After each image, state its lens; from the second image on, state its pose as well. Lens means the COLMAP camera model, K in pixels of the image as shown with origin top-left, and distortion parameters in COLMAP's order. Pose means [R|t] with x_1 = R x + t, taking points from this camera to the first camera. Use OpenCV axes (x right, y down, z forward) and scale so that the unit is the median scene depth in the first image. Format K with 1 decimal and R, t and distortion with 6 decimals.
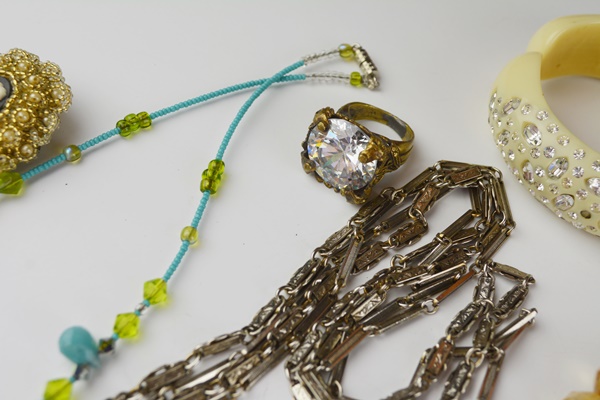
lens RADIAL K [[771.2, 0, 300.0], [0, 771.2, 200.0], [0, 0, 1]] dist [-0.043465, -0.005205]
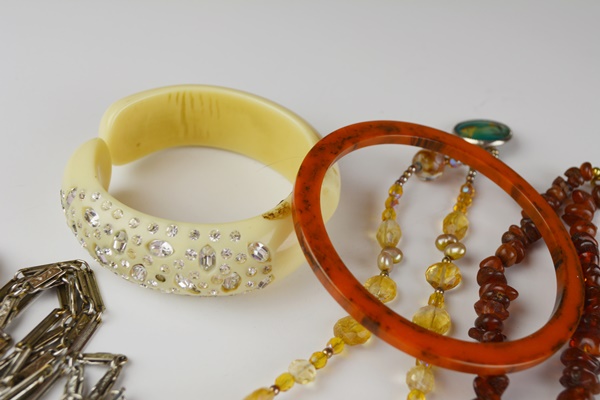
lens RADIAL K [[771.2, 0, 300.0], [0, 771.2, 200.0], [0, 0, 1]] dist [-0.043465, -0.005205]
pose [[0.939538, -0.280296, 0.196732, 0.361774], [0.306511, 0.944511, -0.118107, 0.093051], [-0.152710, 0.171267, 0.973318, -0.021223]]
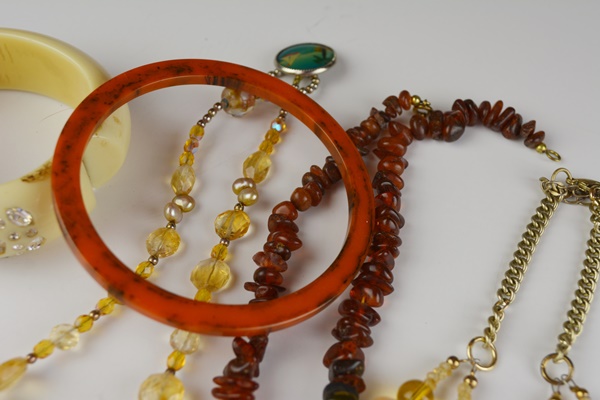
lens RADIAL K [[771.2, 0, 300.0], [0, 771.2, 200.0], [0, 0, 1]] dist [-0.043465, -0.005205]
pose [[0.927406, -0.346746, 0.140305, 0.678525], [0.344963, 0.937862, 0.037625, 0.088650], [-0.144633, 0.013506, 0.989393, -0.037962]]
